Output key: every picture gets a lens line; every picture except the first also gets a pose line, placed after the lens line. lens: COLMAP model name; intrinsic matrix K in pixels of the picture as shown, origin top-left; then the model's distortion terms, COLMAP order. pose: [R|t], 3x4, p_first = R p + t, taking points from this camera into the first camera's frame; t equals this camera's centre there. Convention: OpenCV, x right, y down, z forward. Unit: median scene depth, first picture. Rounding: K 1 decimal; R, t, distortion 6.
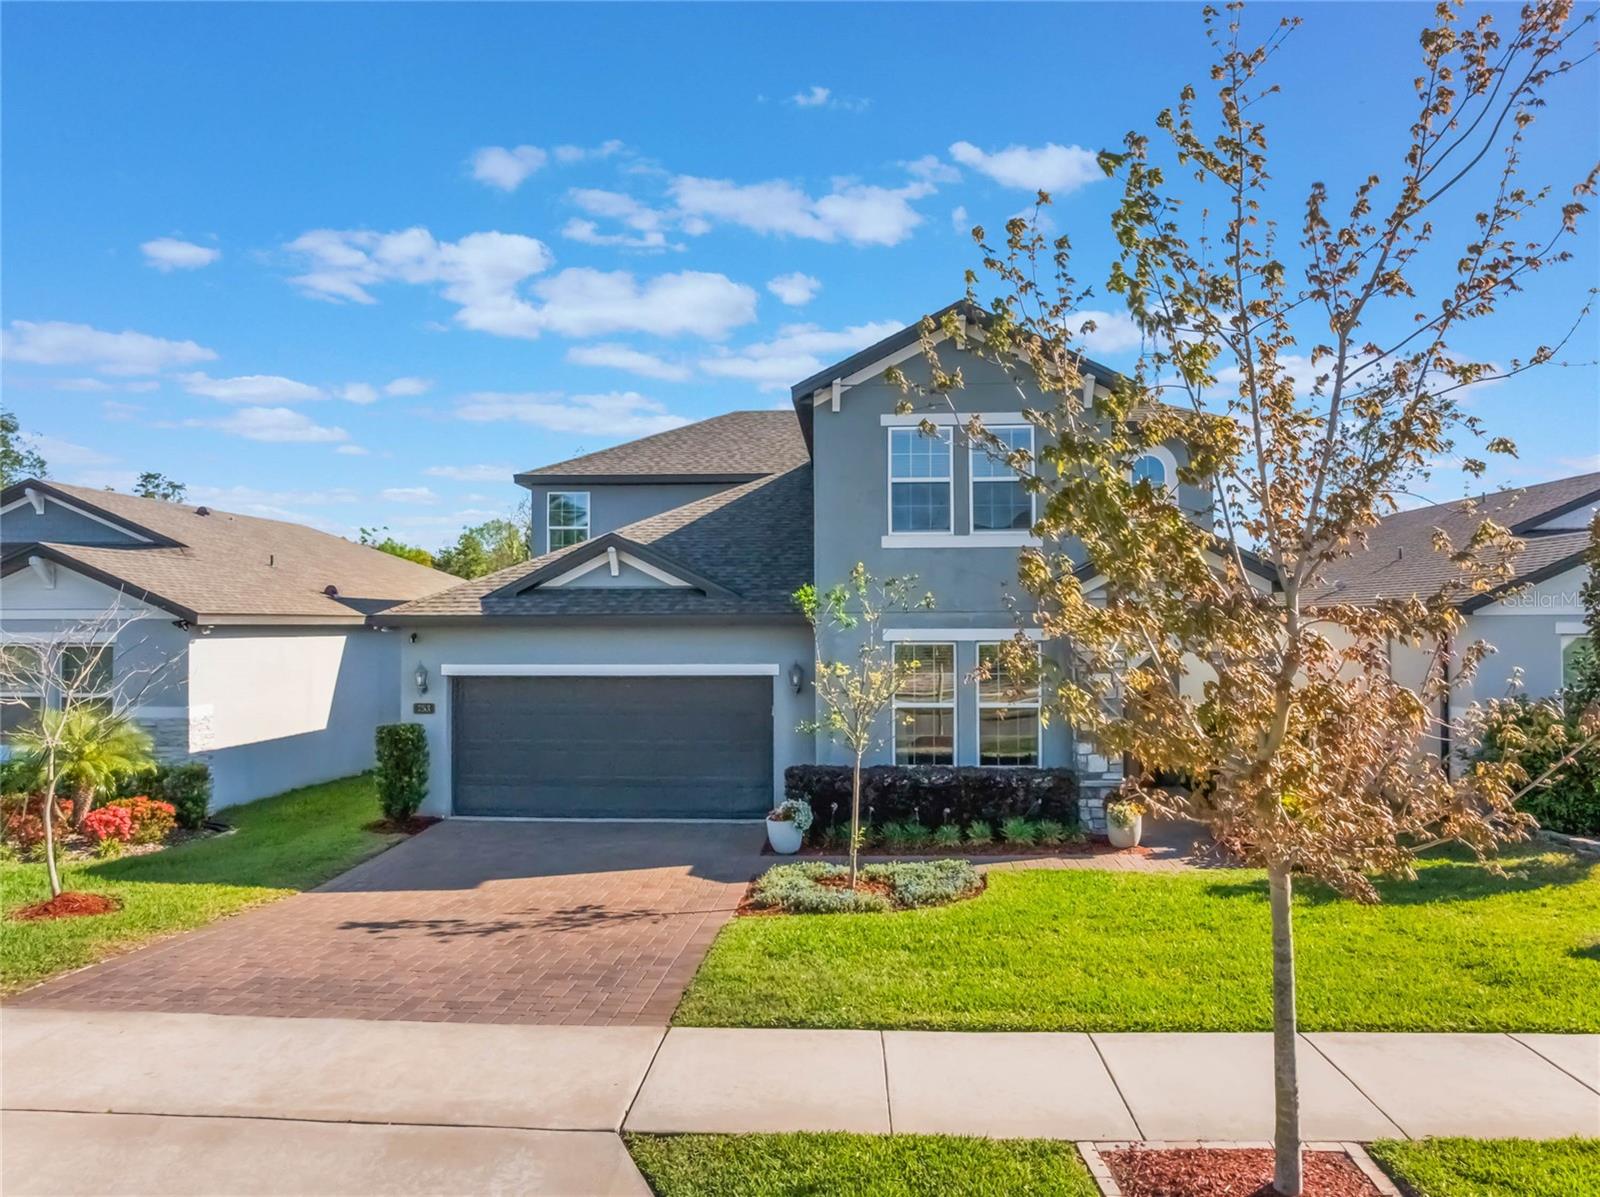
lens RADIAL K [[1137.5, 0, 794.4], [0, 1137.5, 628.4], [0, 0, 1]] dist [-0.033715, -0.004744]
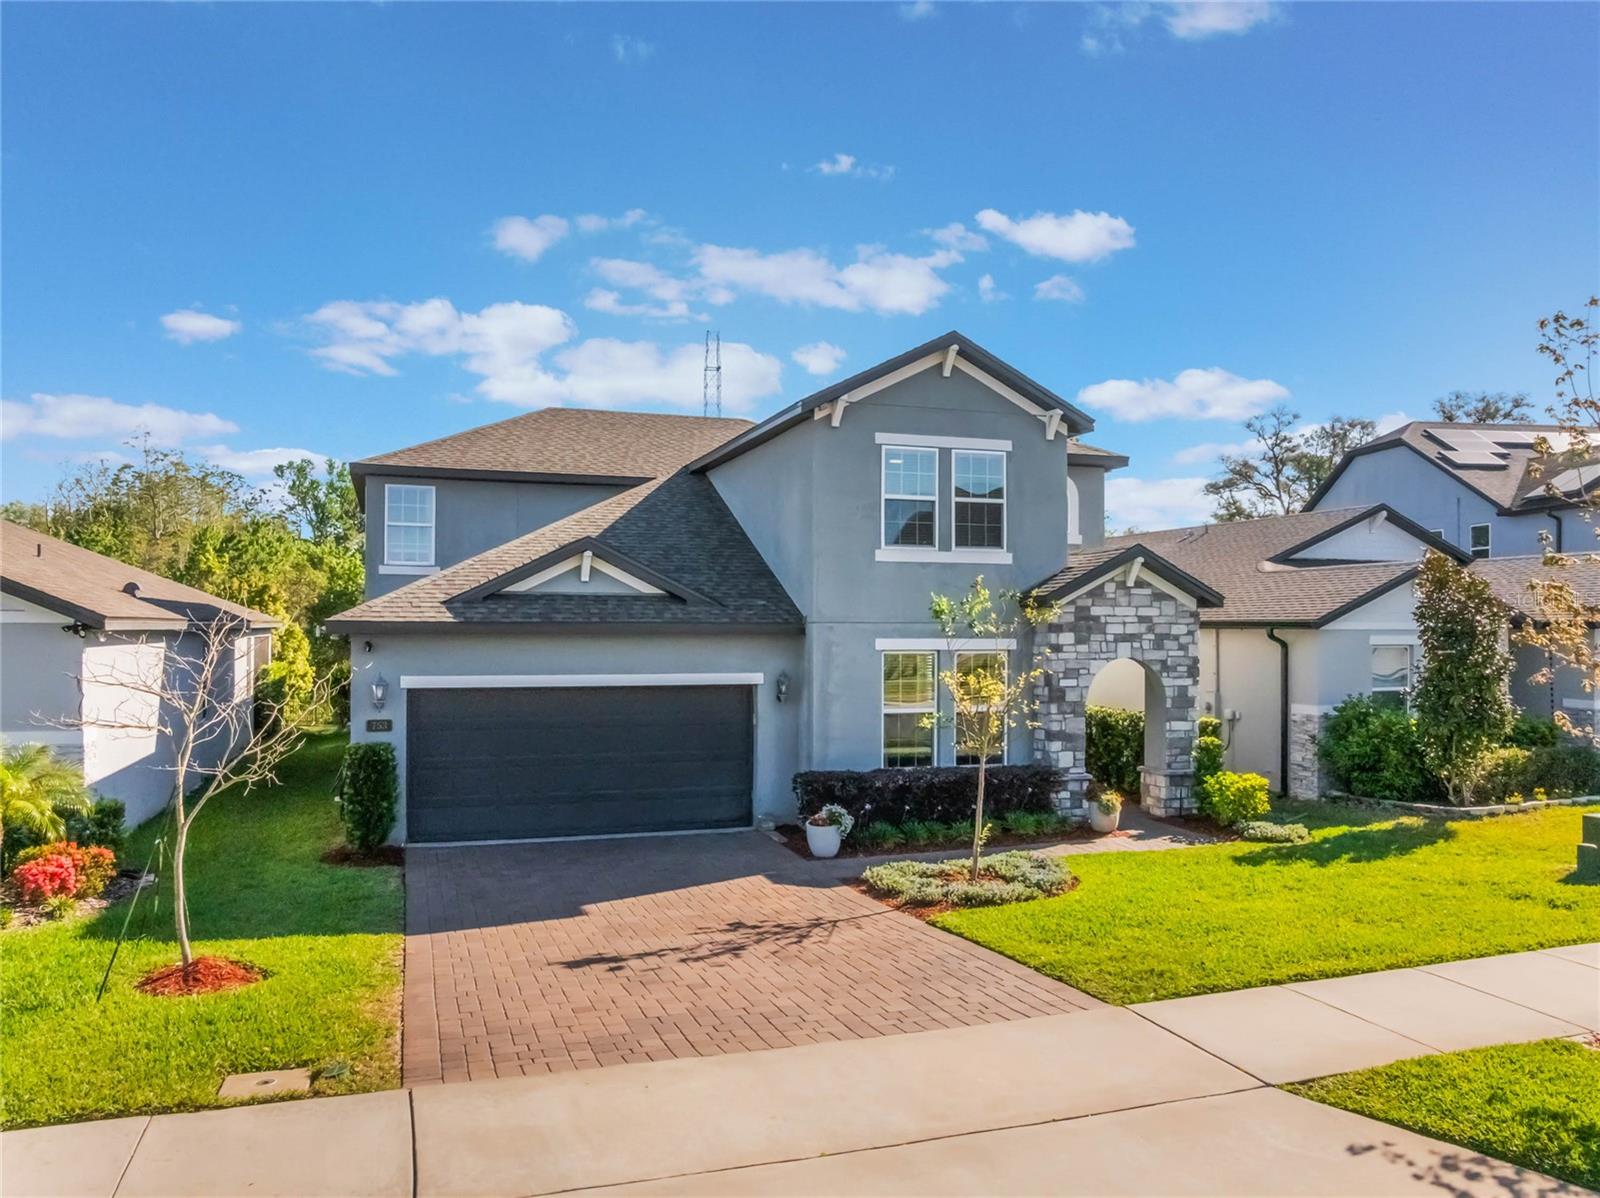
lens RADIAL K [[1137.5, 0, 817.1], [0, 1137.5, 646.0], [0, 0, 1]] dist [-0.033715, -0.004744]
pose [[0.925793, 0.001970, 0.378027, -0.373926], [-0.006002, 0.999937, 0.009488, -0.002661], [-0.377984, -0.011053, 0.925746, 0.046988]]
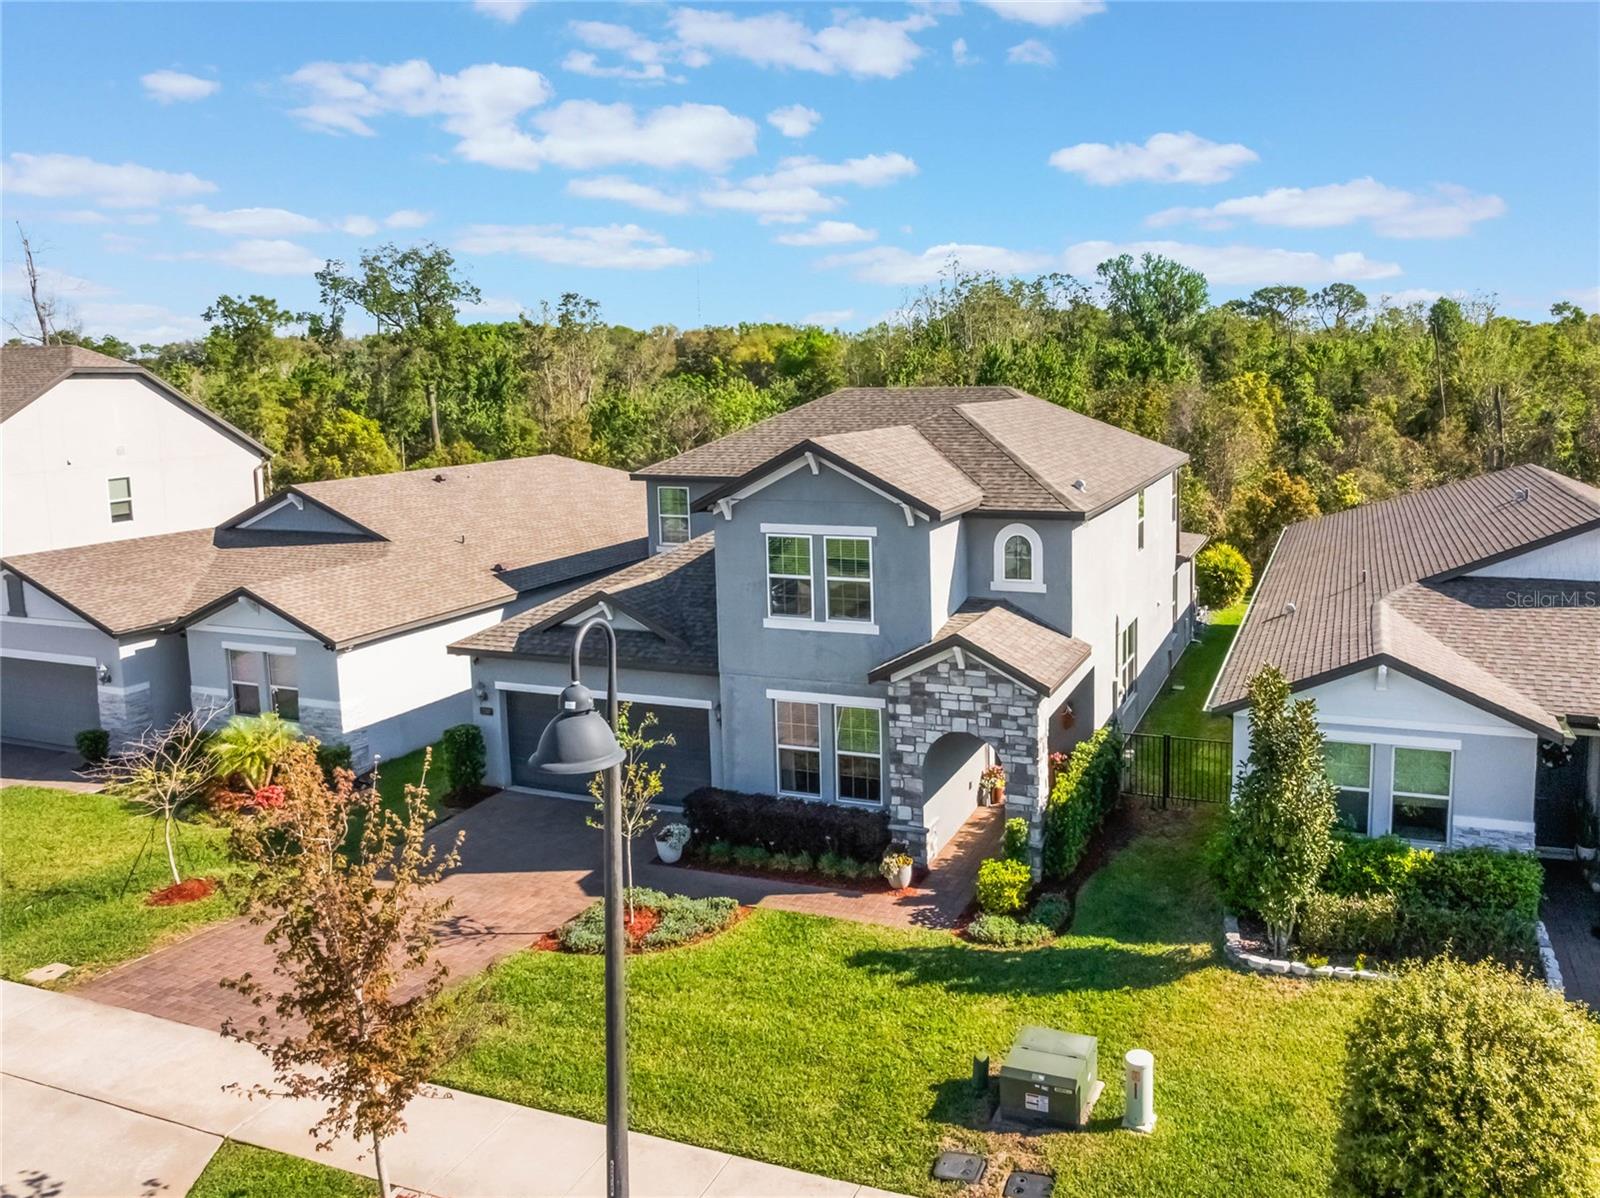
lens RADIAL K [[1136.6, 0, 922.5], [0, 1136.6, 585.0], [0, 0, 1]] dist [-0.027345, -0.010505]
pose [[0.966249, 0.037725, -0.254834, 0.580016], [0.003828, 0.987007, 0.160629, -0.326862], [0.257582, -0.156183, 0.953550, -0.170308]]
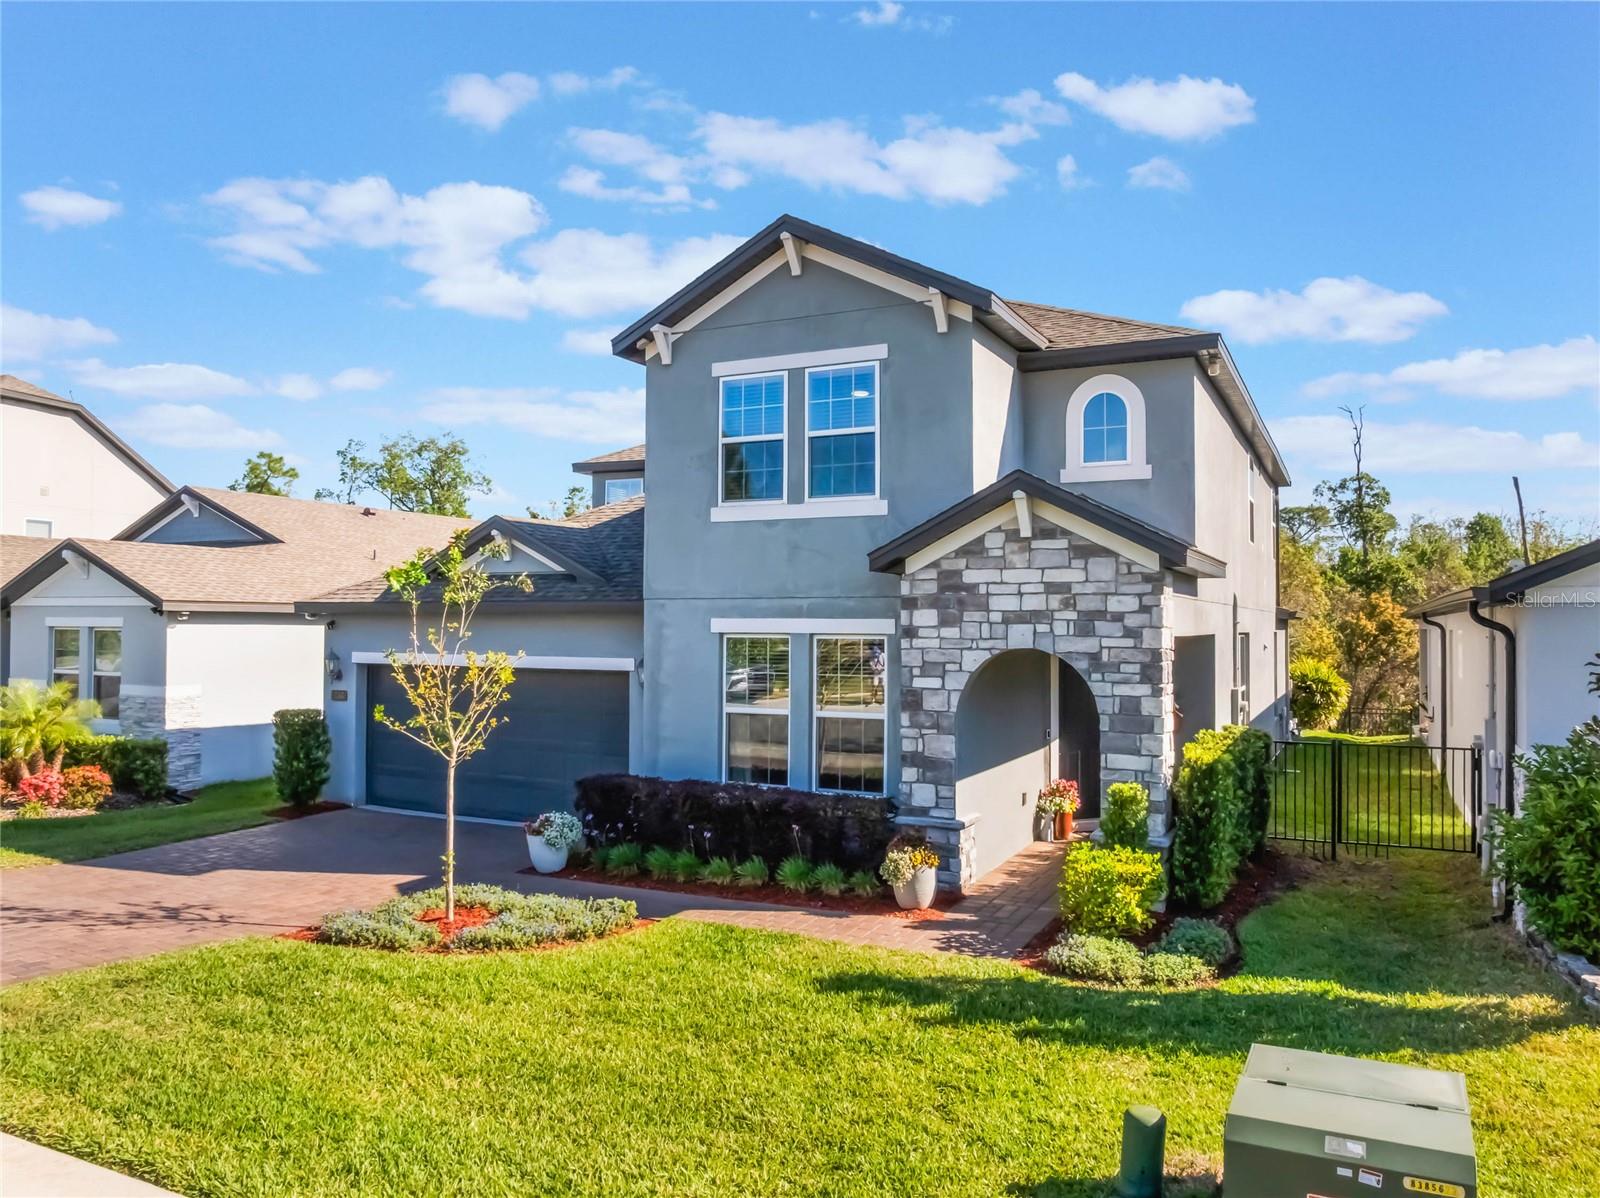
lens RADIAL K [[1137.5, 0, 763.0], [0, 1137.5, 644.0], [0, 0, 1]] dist [-0.033715, -0.004744]
pose [[0.921046, 0.016296, -0.389113, 0.447182], [-0.011548, 0.999828, 0.014538, 0.006458], [0.389283, -0.008897, 0.921075, 0.236791]]
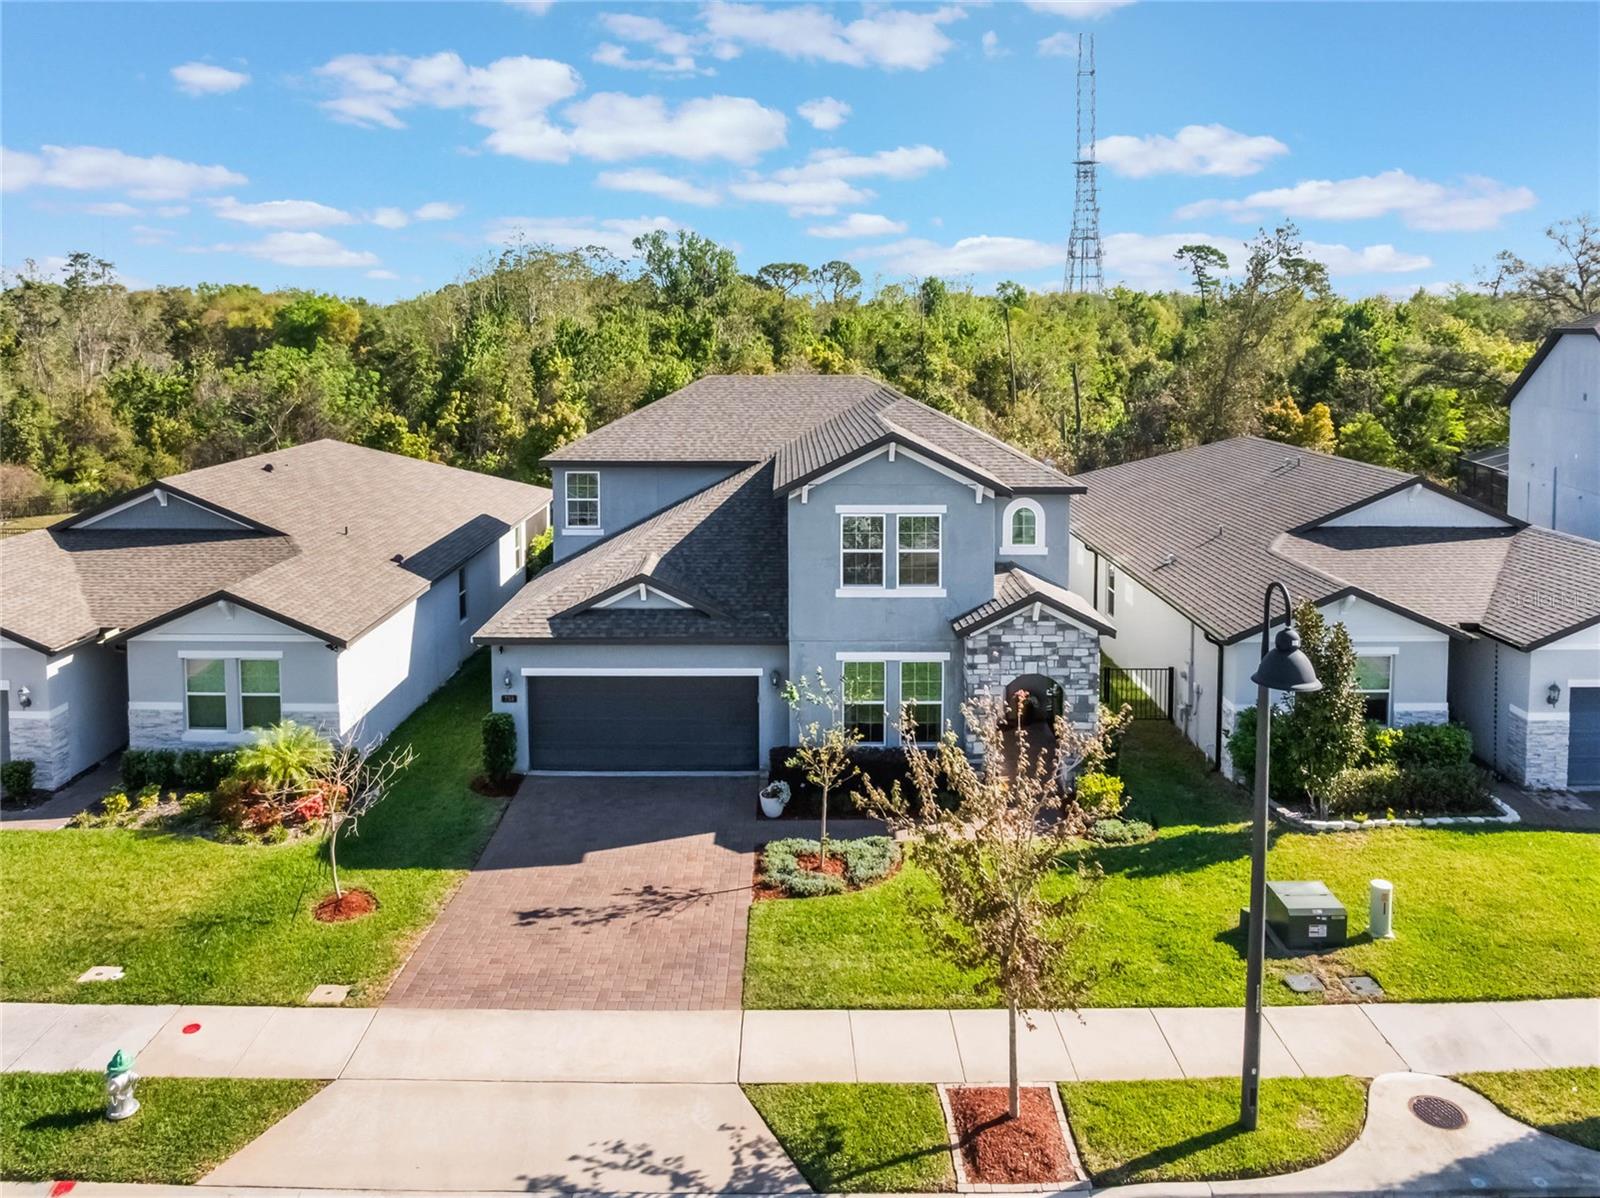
lens RADIAL K [[1137.5, 0, 788.0], [0, 1137.5, 487.5], [0, 0, 1]] dist [-0.033715, -0.004744]
pose [[0.998388, -0.006300, 0.056410, -0.064681], [0.000313, 0.994418, 0.105516, -0.365958], [-0.056760, -0.105328, 0.992816, -0.419188]]
